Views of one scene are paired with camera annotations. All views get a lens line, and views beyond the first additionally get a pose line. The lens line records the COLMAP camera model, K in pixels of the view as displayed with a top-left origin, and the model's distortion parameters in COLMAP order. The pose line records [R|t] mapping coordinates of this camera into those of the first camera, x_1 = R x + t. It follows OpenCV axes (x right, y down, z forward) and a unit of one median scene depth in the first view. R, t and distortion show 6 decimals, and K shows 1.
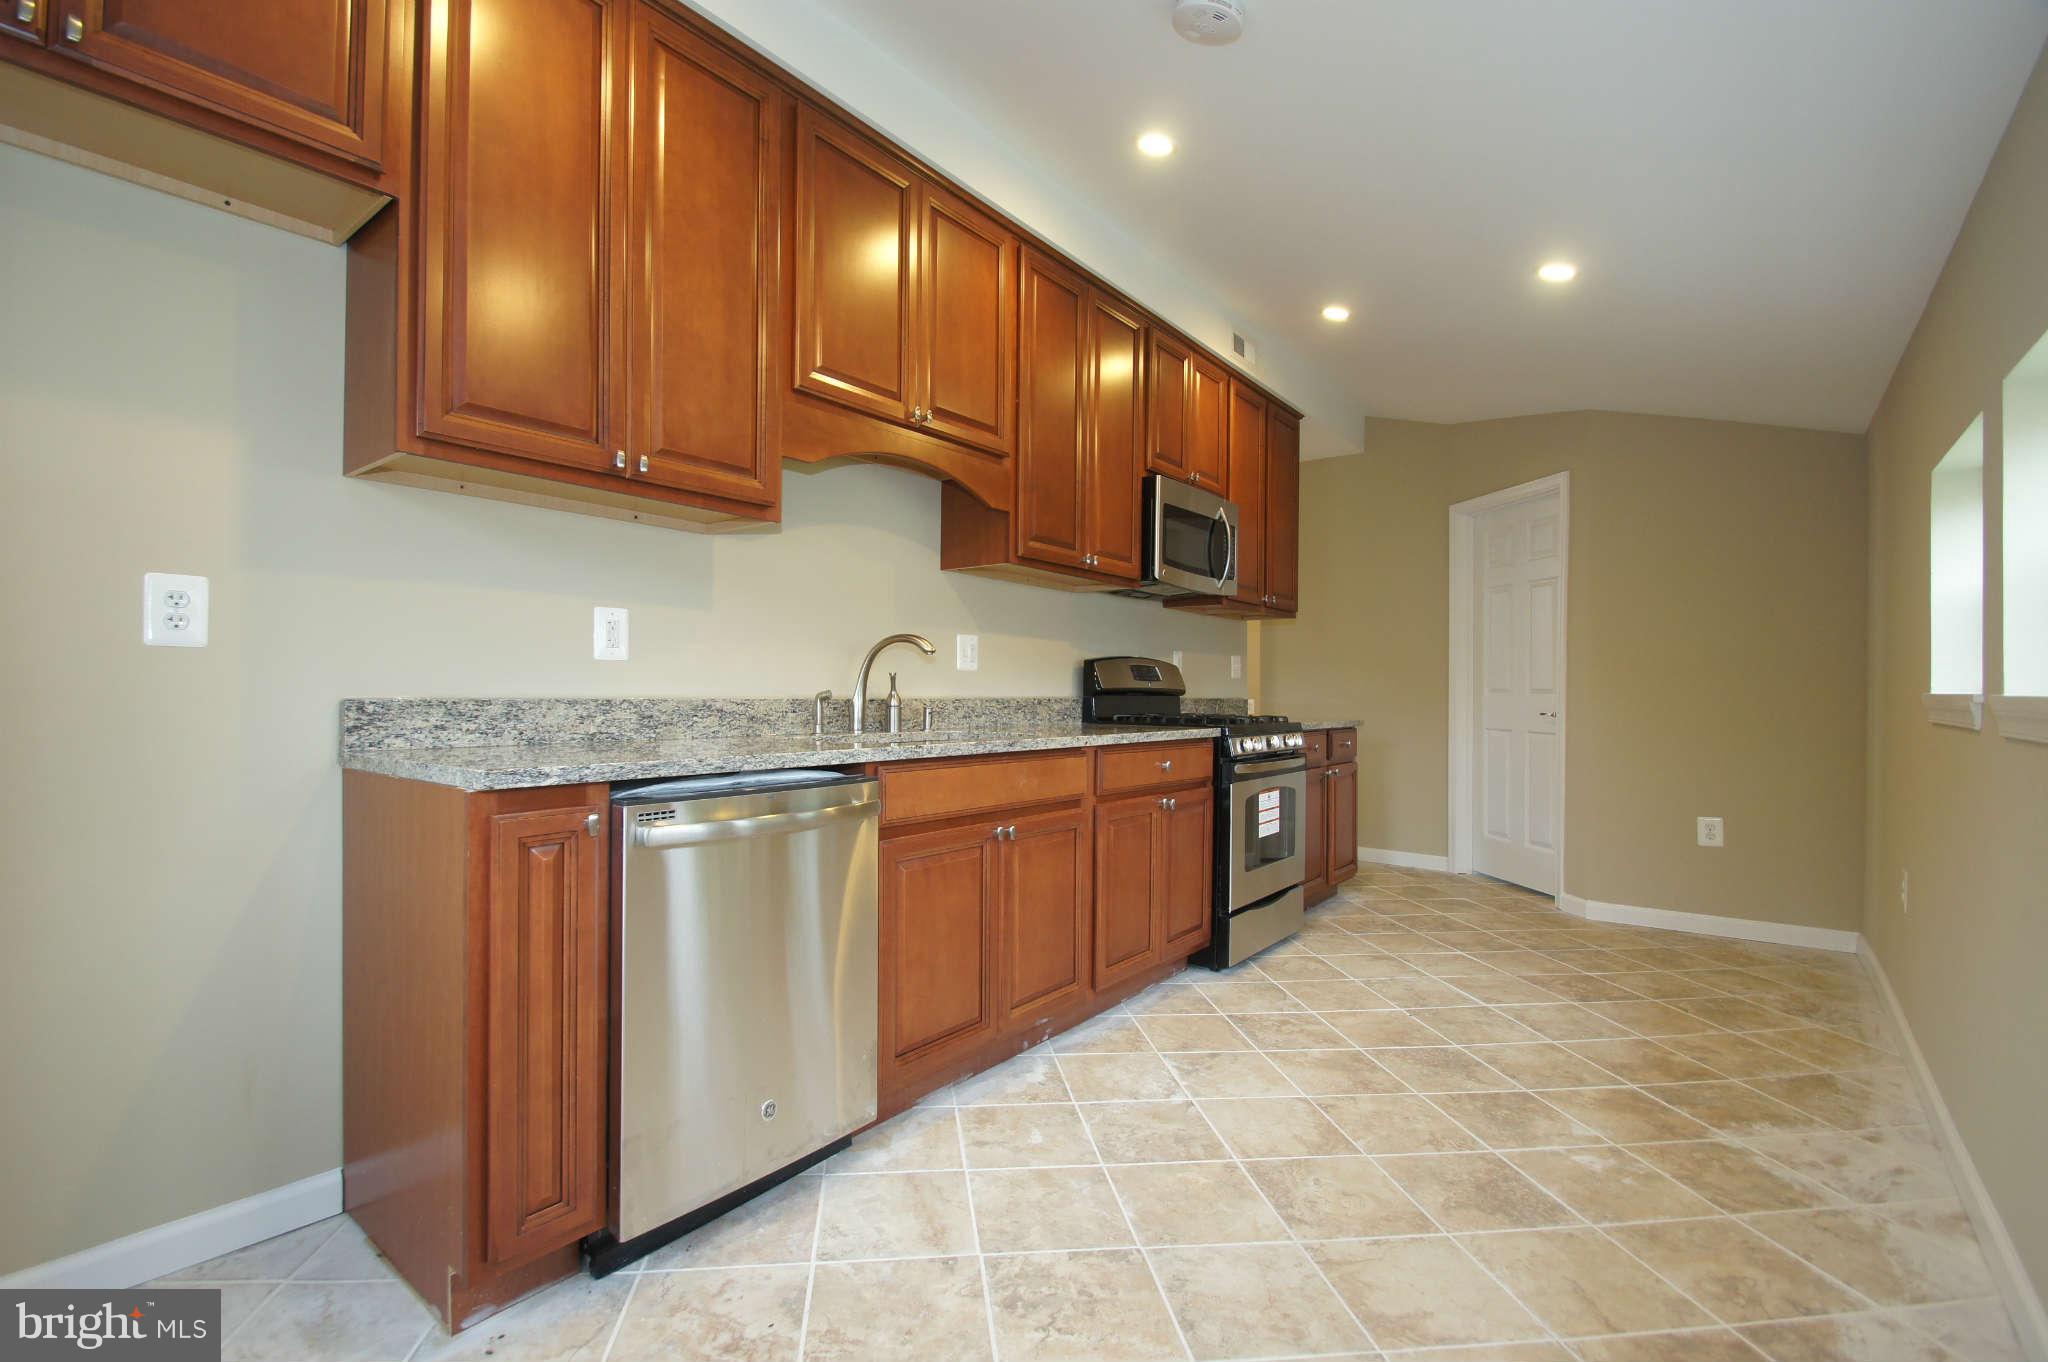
lens RADIAL K [[918.3, 0, 991.7], [0, 918.3, 686.1], [0, 0, 1]] dist [0.014717, -0.018573]
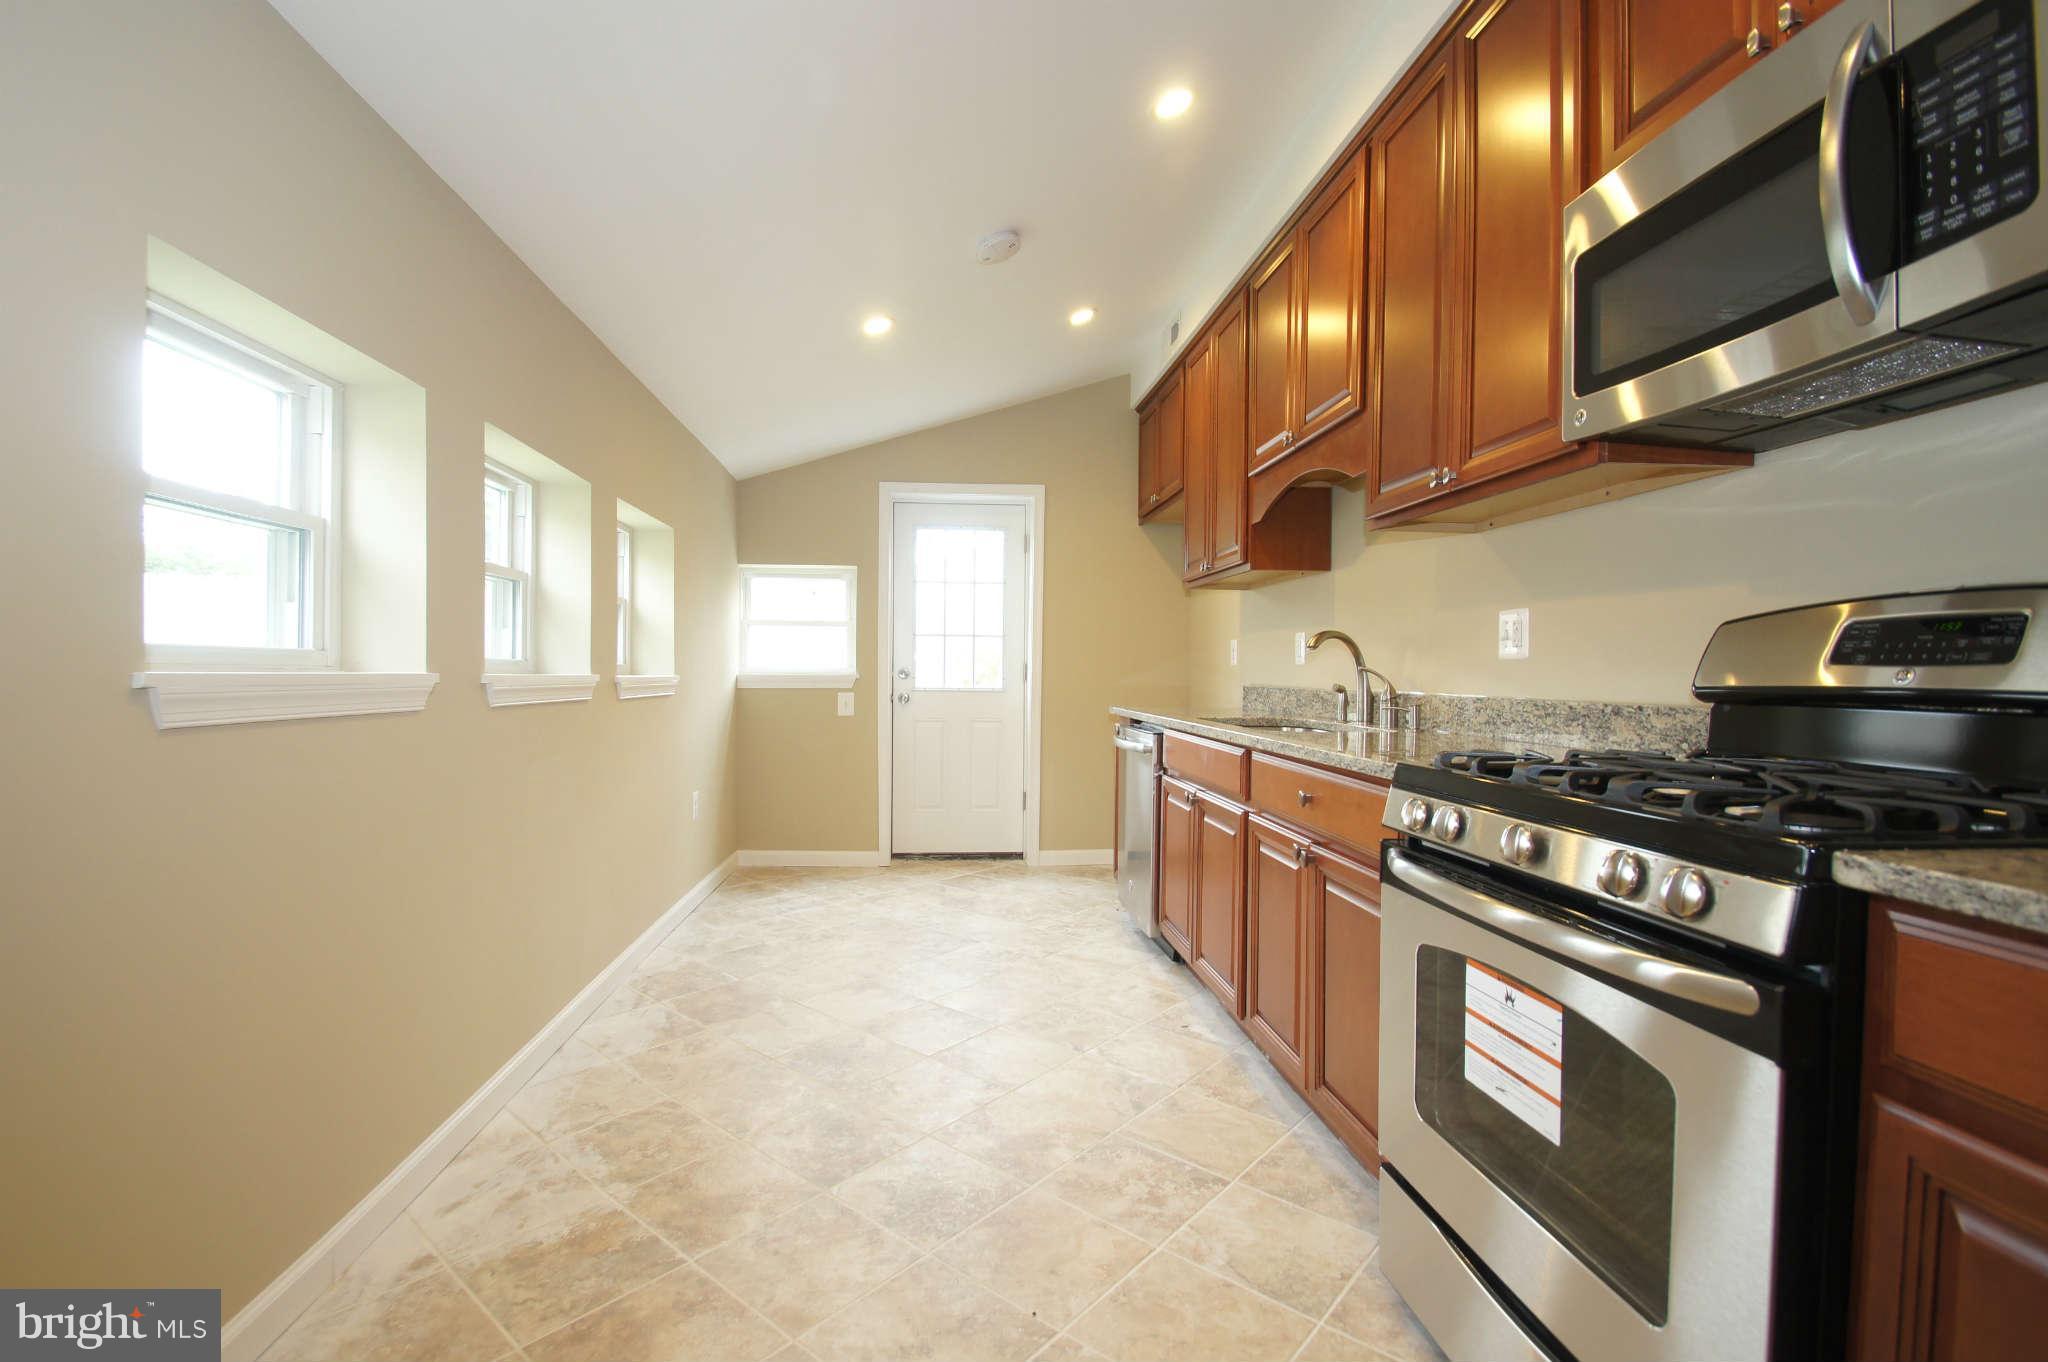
lens RADIAL K [[949.5, 0, 953.0], [0, 949.5, 681.1], [0, 0, 1]] dist [0.022366, -0.018321]
pose [[-0.762017, -0.009659, -0.647485, 0.936381], [-0.014596, 0.999891, 0.002262, 0.005149], [0.647393, 0.011175, -0.762075, 1.535887]]
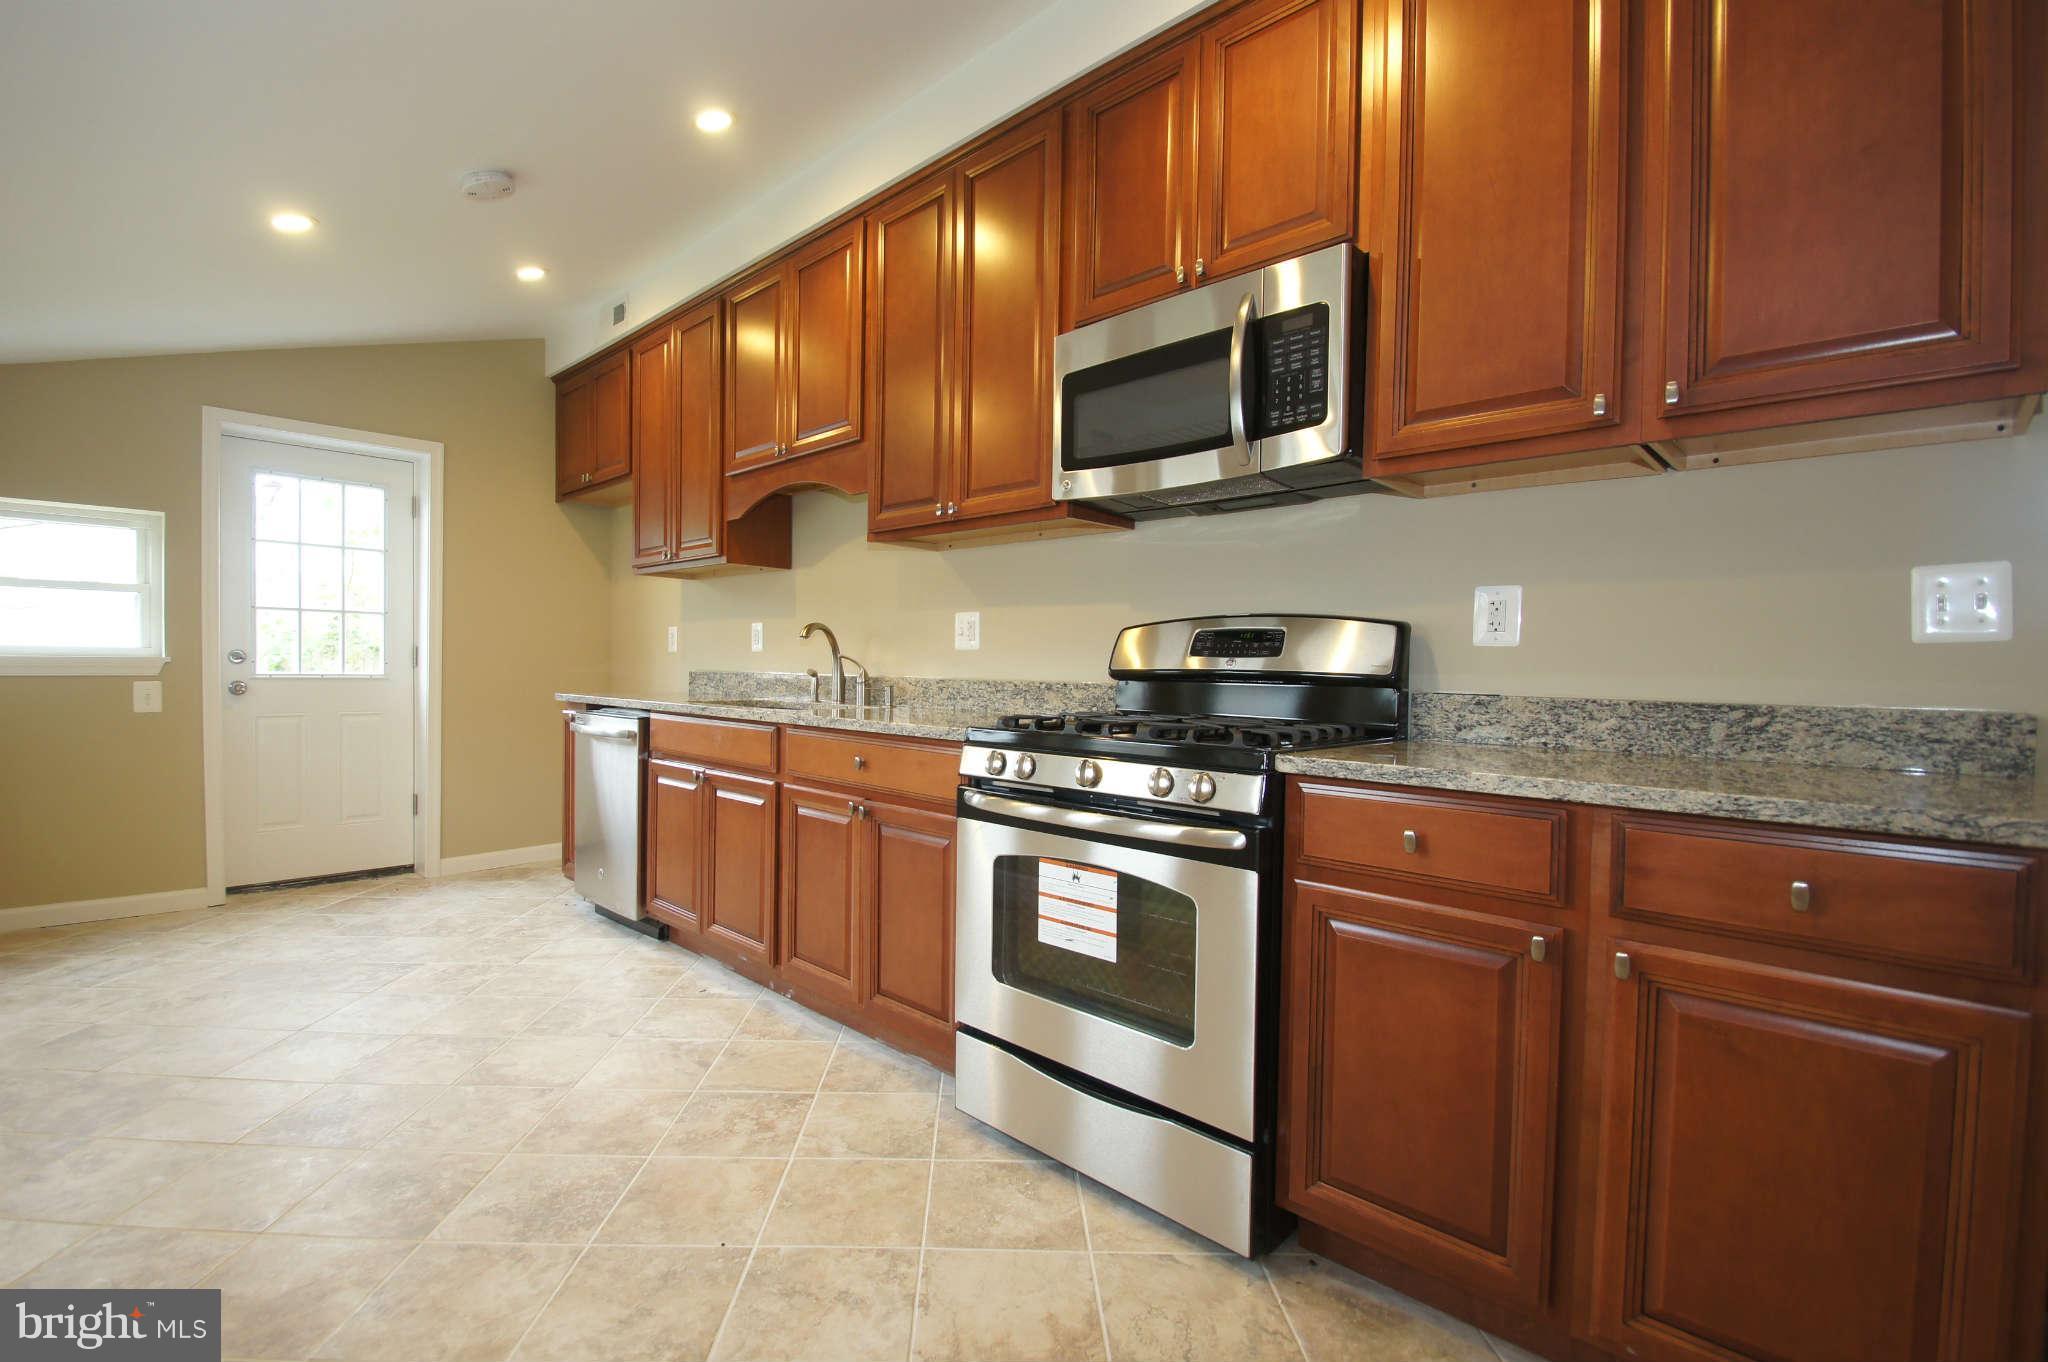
lens RADIAL K [[950.4, 0, 1009.9], [0, 950.4, 690.5], [0, 0, 1]] dist [0.002063, -0.014540]
pose [[-0.108959, 0.012204, -0.993971, 1.123171], [-0.013740, 0.999811, 0.013782, 0.012194], [0.993951, 0.015159, -0.108771, 1.377364]]
